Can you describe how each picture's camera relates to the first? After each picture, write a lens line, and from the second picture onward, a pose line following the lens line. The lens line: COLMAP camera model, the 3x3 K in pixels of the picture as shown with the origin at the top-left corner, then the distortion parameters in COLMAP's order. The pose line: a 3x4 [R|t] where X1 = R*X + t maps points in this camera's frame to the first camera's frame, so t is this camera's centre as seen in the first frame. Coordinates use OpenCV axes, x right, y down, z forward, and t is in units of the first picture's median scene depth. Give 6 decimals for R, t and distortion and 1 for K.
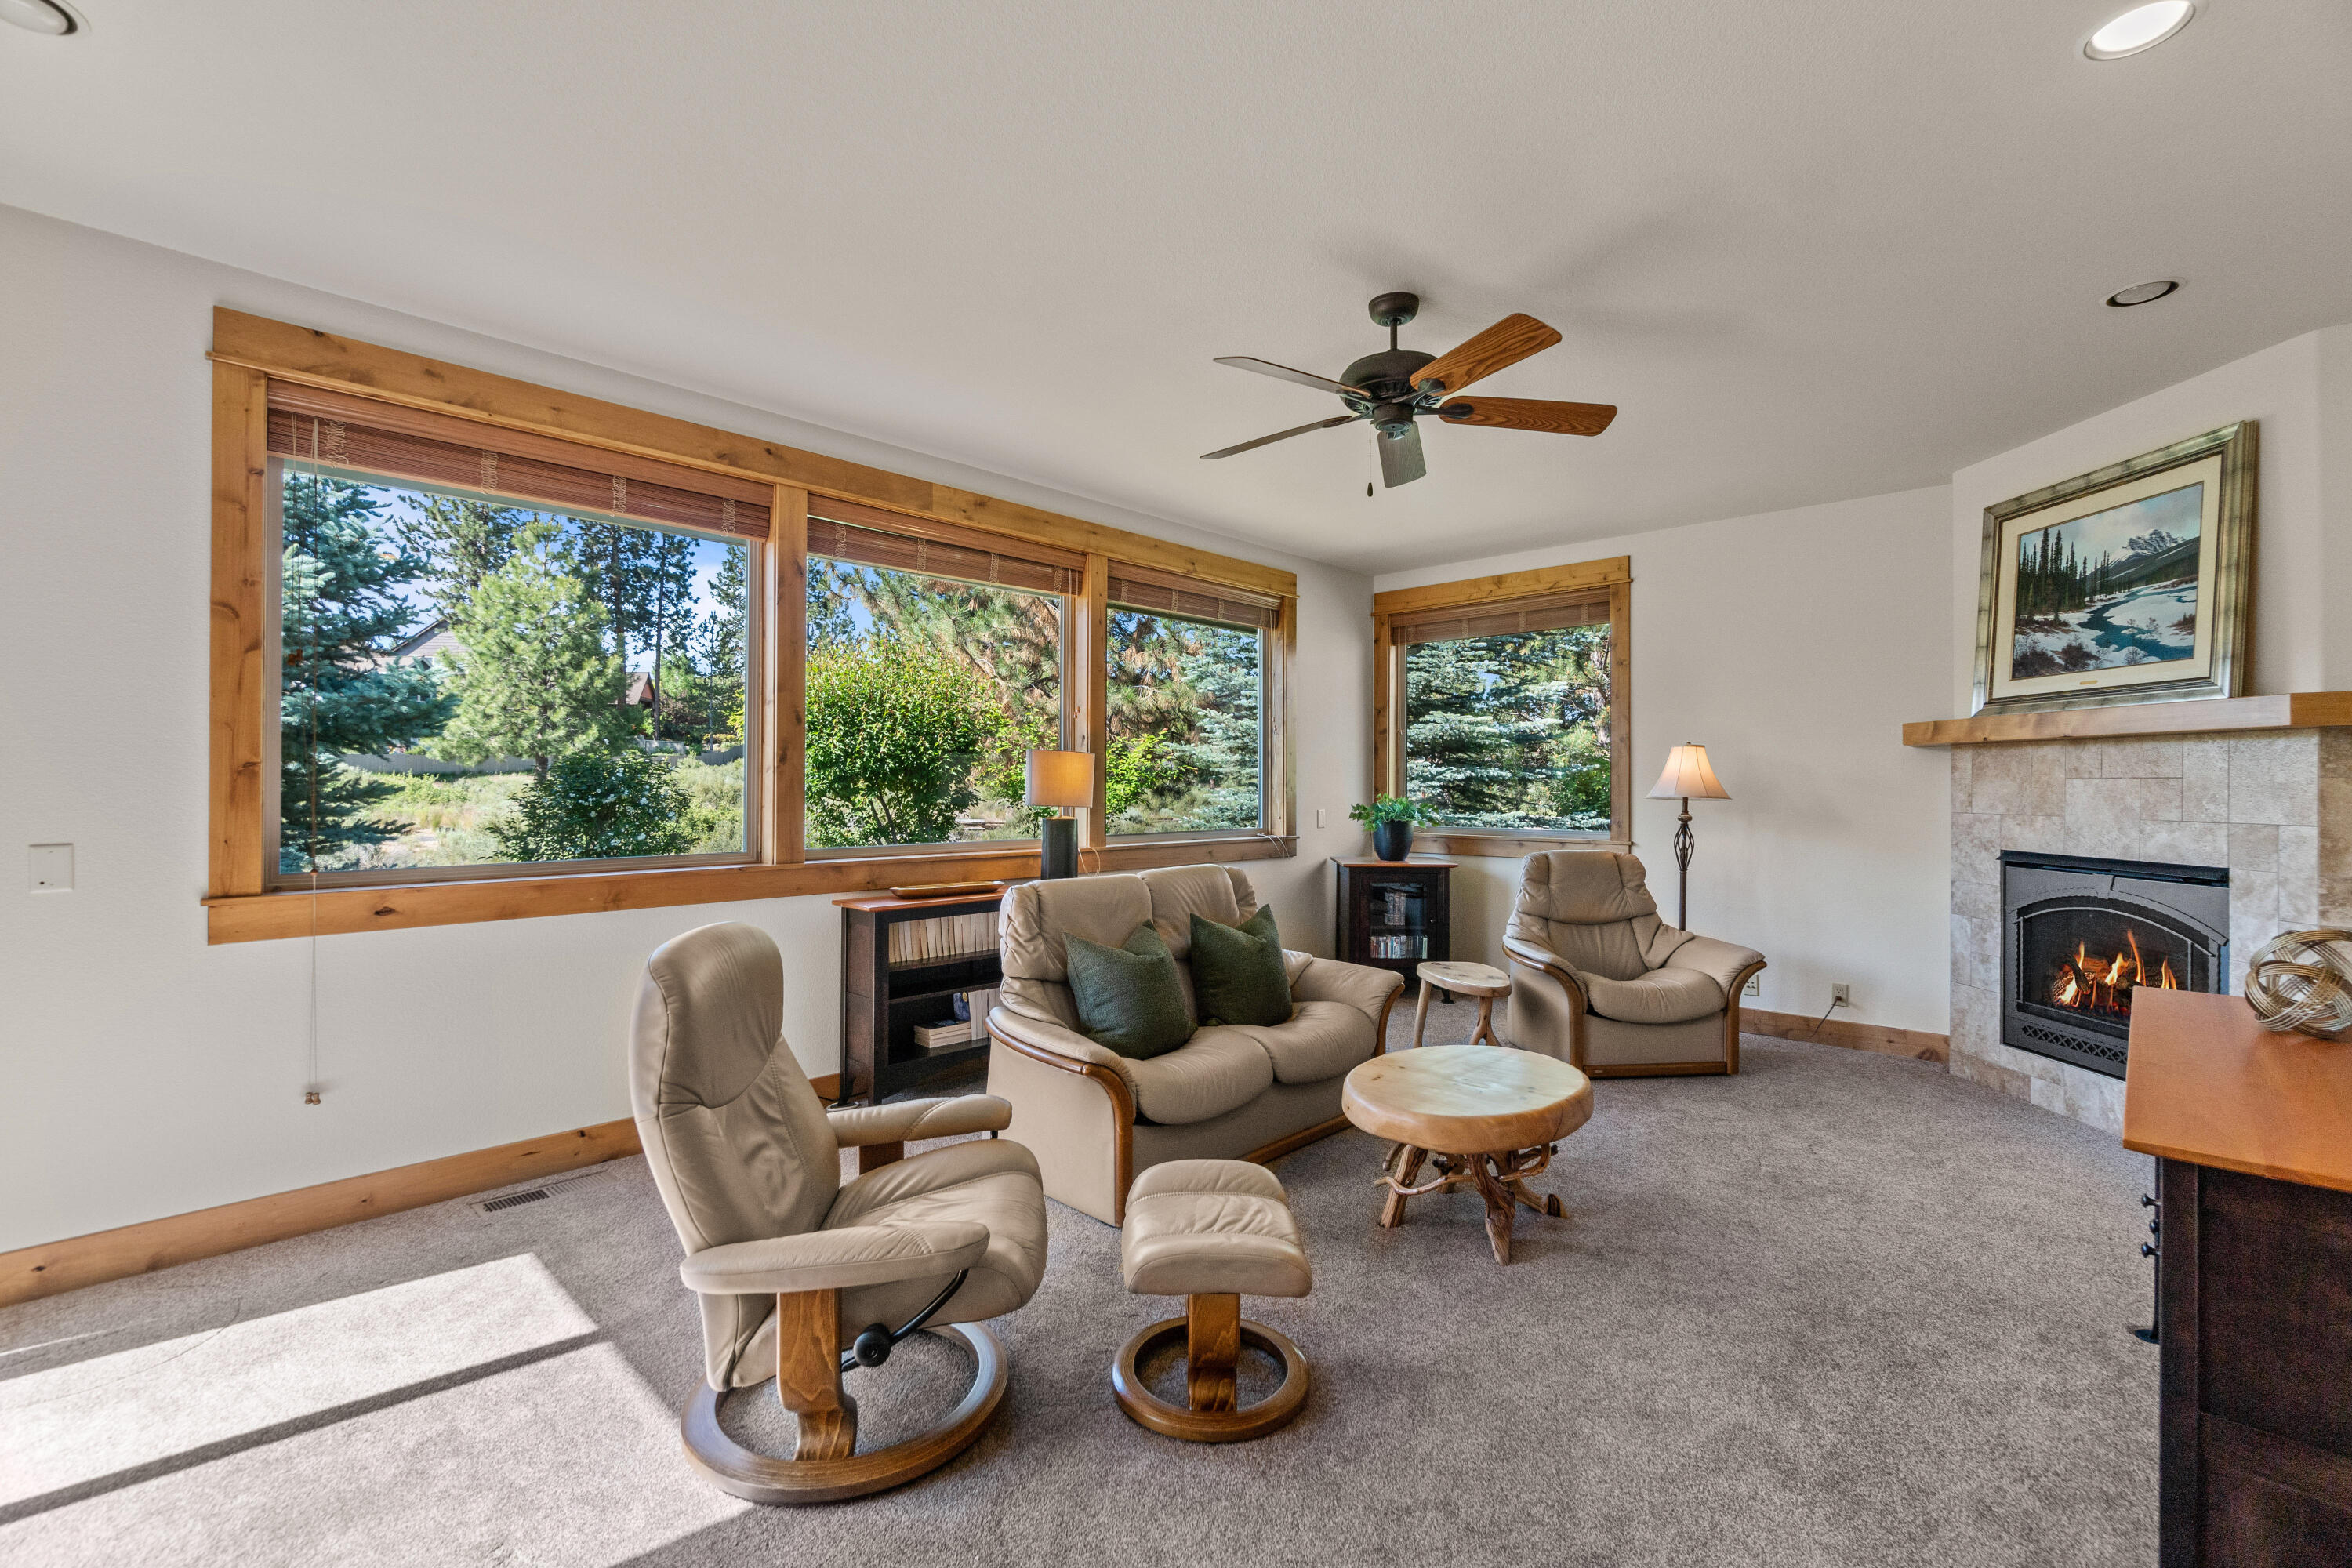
lens RADIAL K [[1008.6, 0, 1177.4], [0, 1008.6, 775.0], [0, 0, 1]] dist [-0.000643, -0.000315]
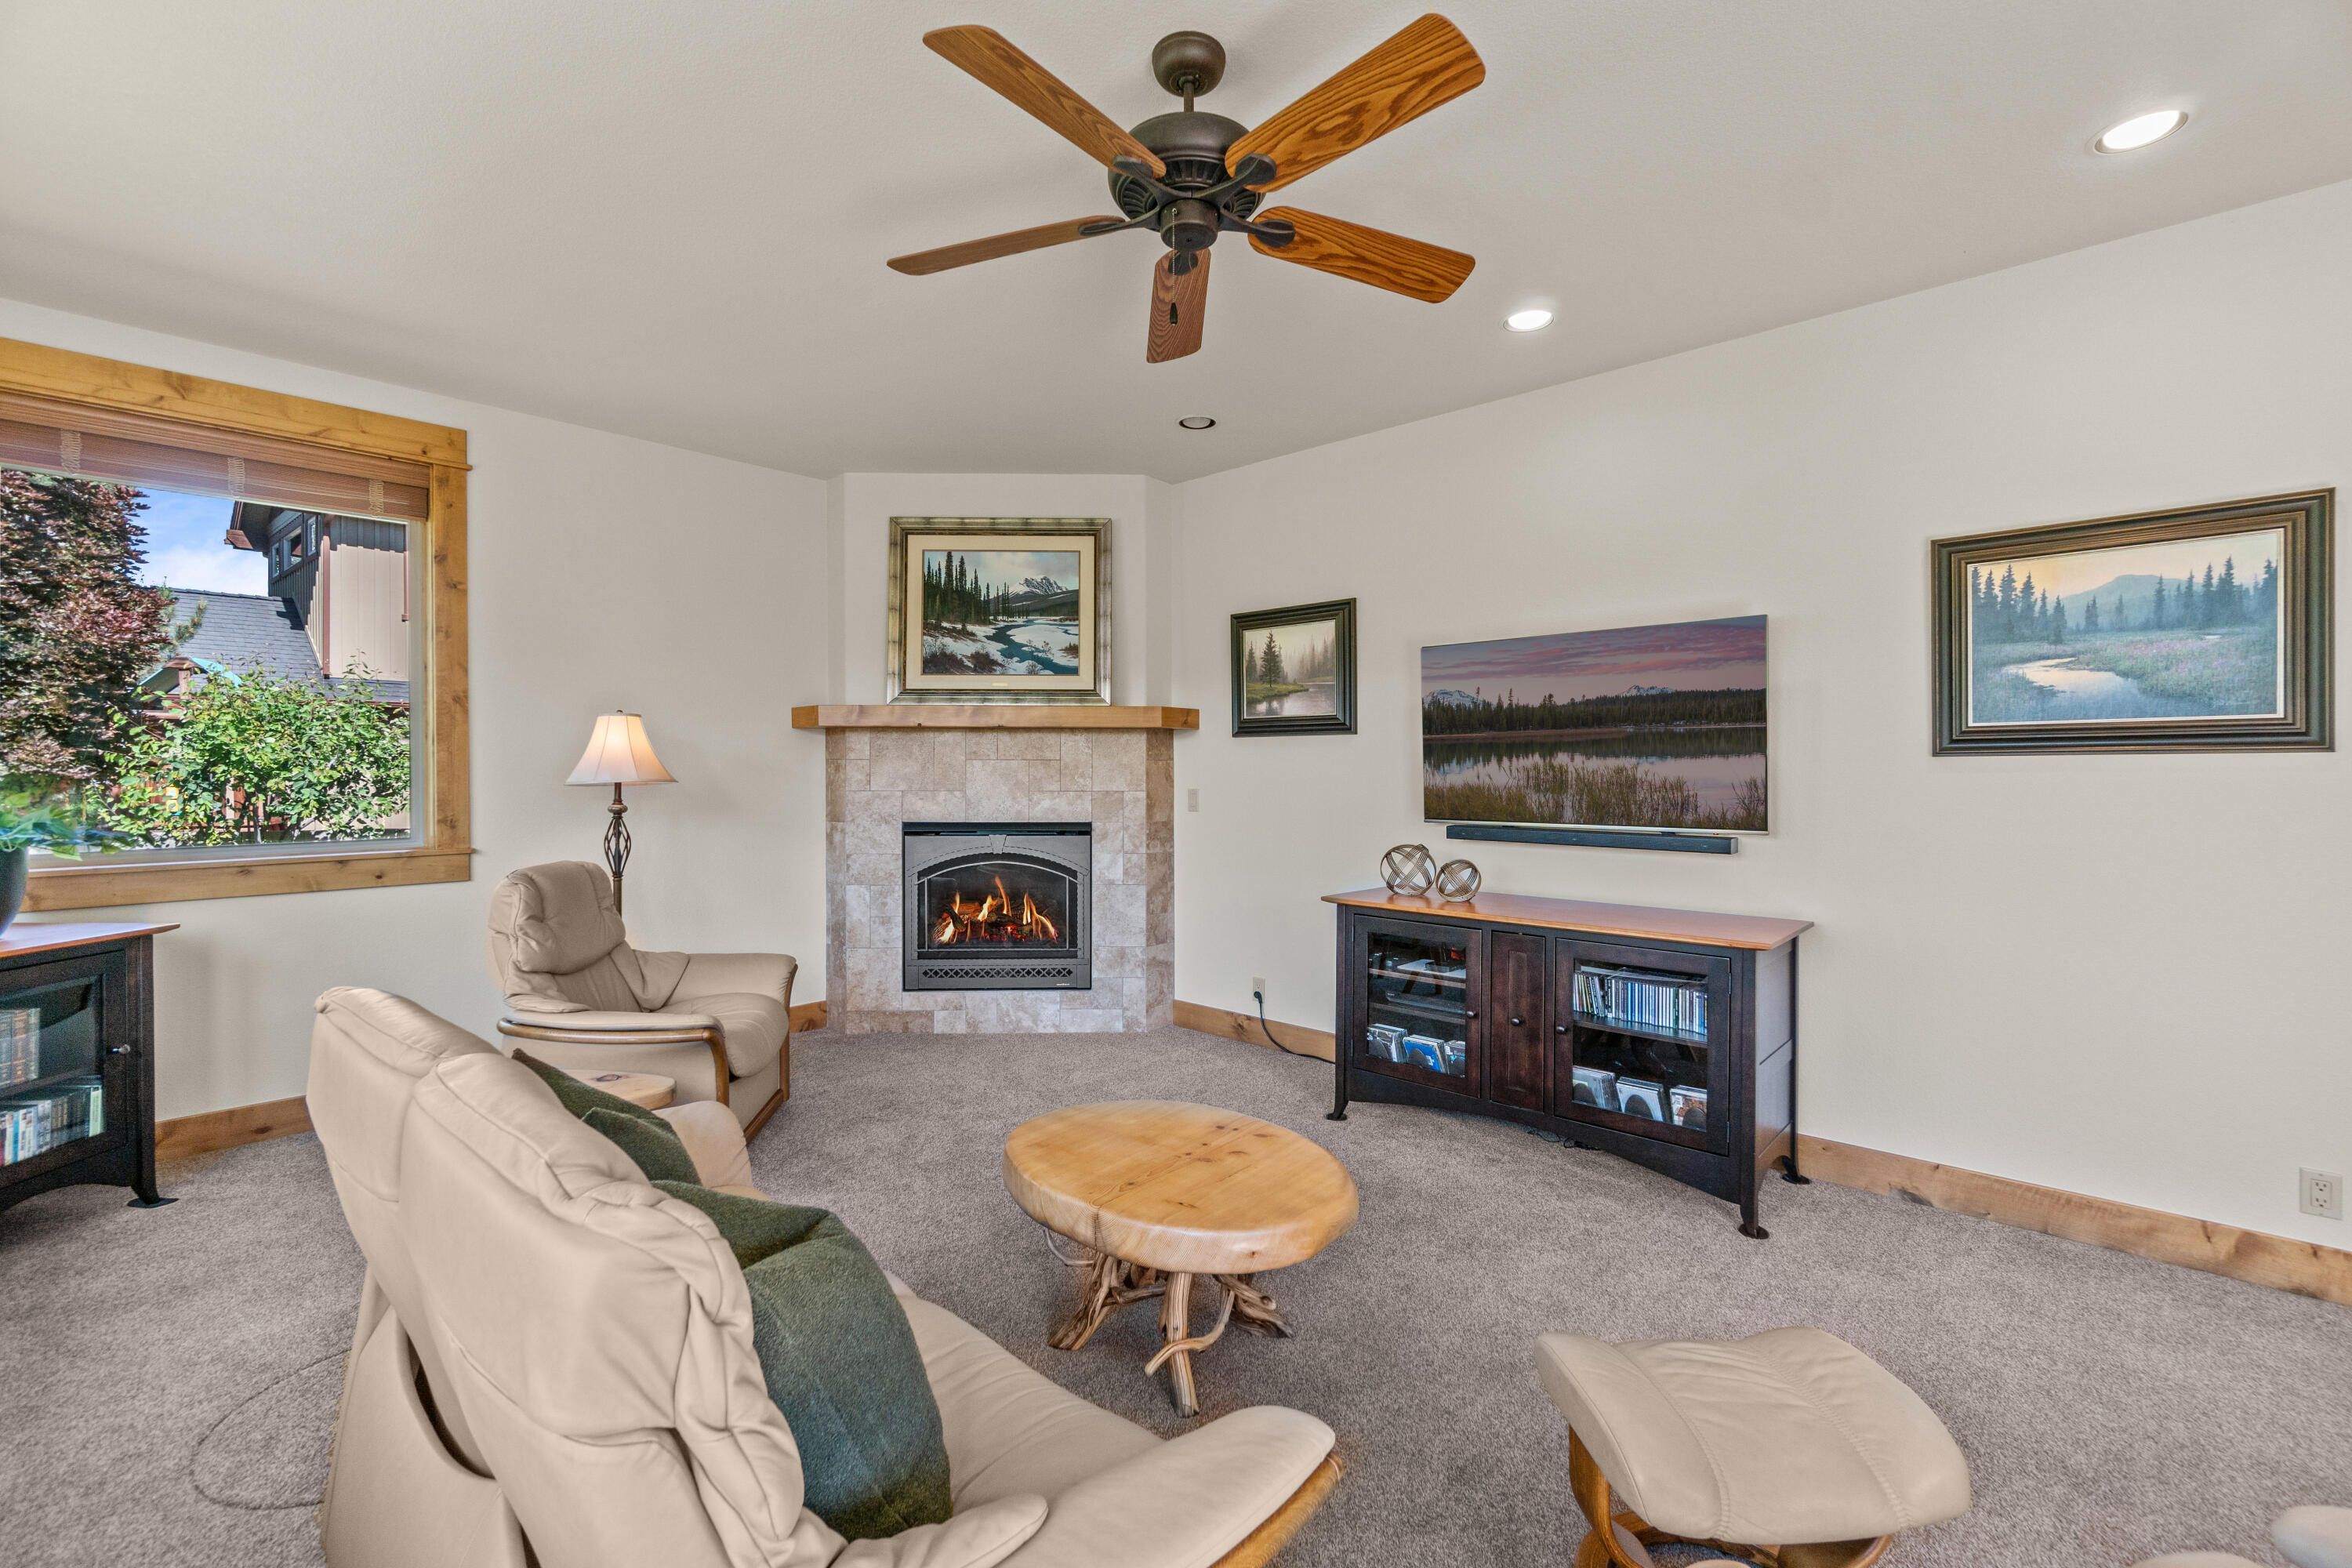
lens RADIAL K [[1008.6, 0, 1177.4], [0, 1008.6, 775.0], [0, 0, 1]] dist [-0.000643, -0.000315]
pose [[-0.014695, -0.012346, 0.999816, -0.366502], [-0.008402, 0.999890, 0.012223, 0.004934], [-0.999857, -0.008220, -0.014797, 0.789077]]
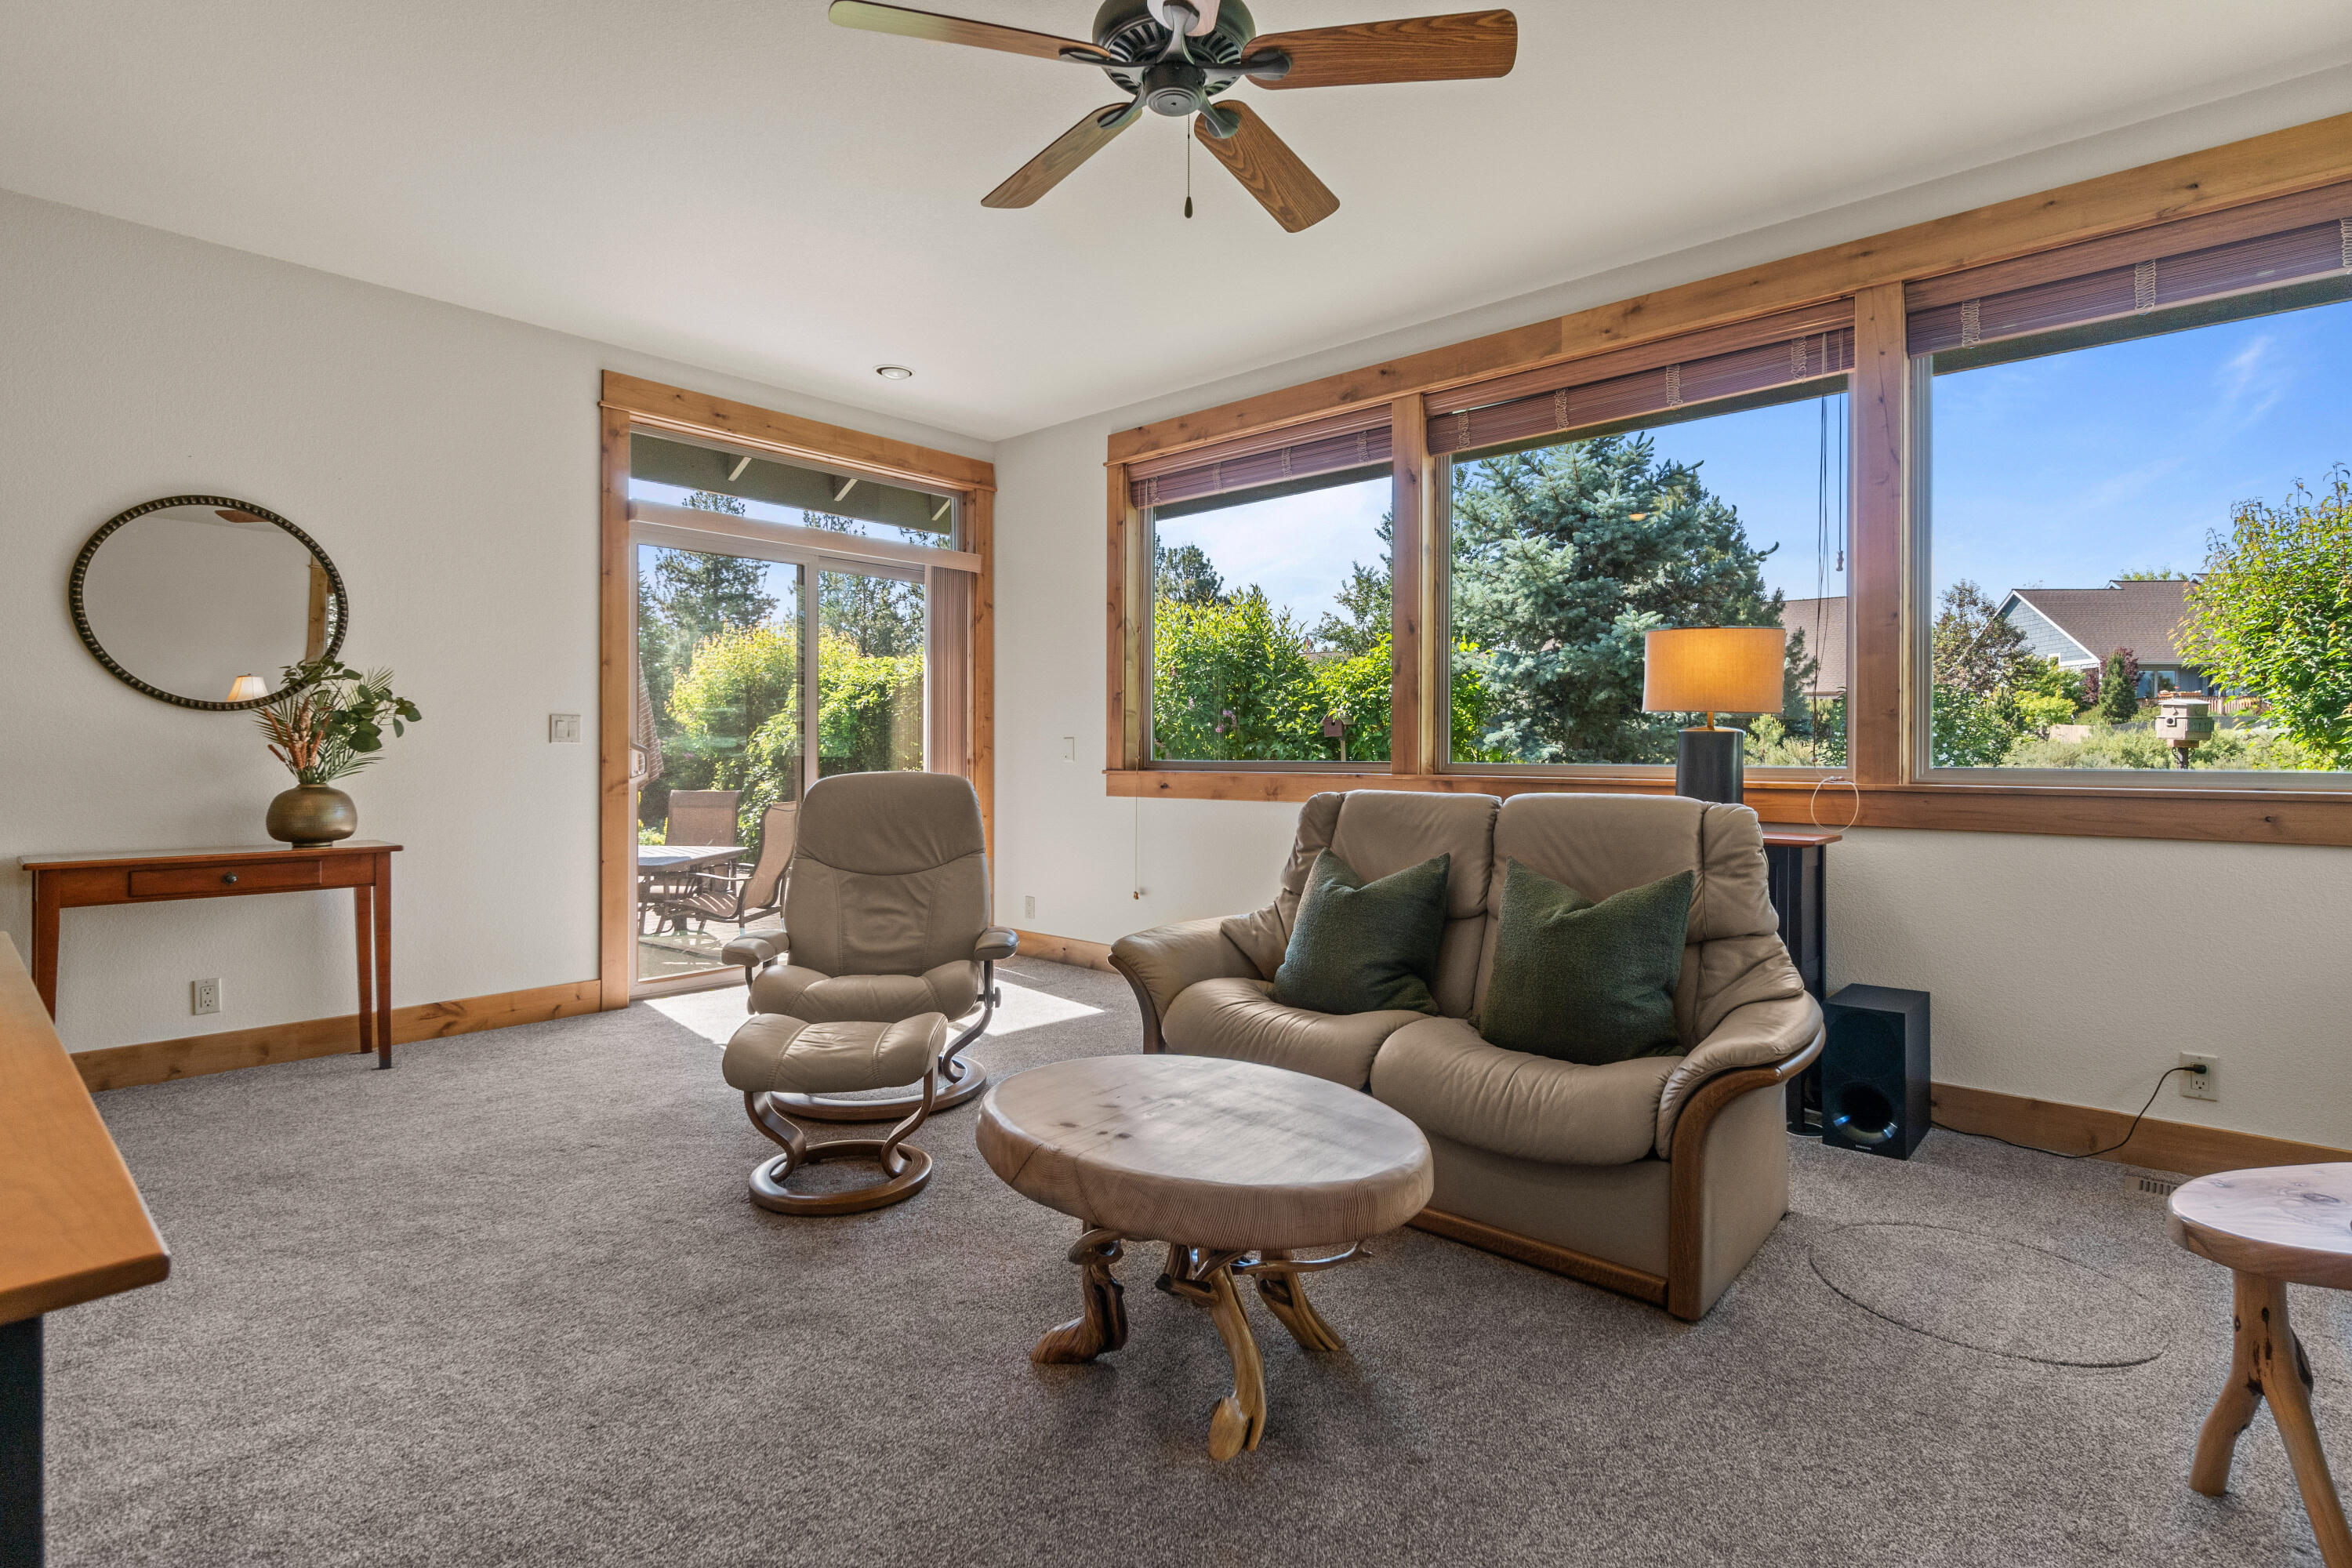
lens RADIAL K [[1131.0, 0, 1178.5], [0, 1131.0, 748.6], [0, 0, 1]] dist [-0.000277, -0.000067]
pose [[0.042770, -0.004838, -0.999073, 0.747027], [0.005249, 0.999976, -0.004618, 0.068010], [0.999071, -0.005046, 0.042794, 0.750166]]
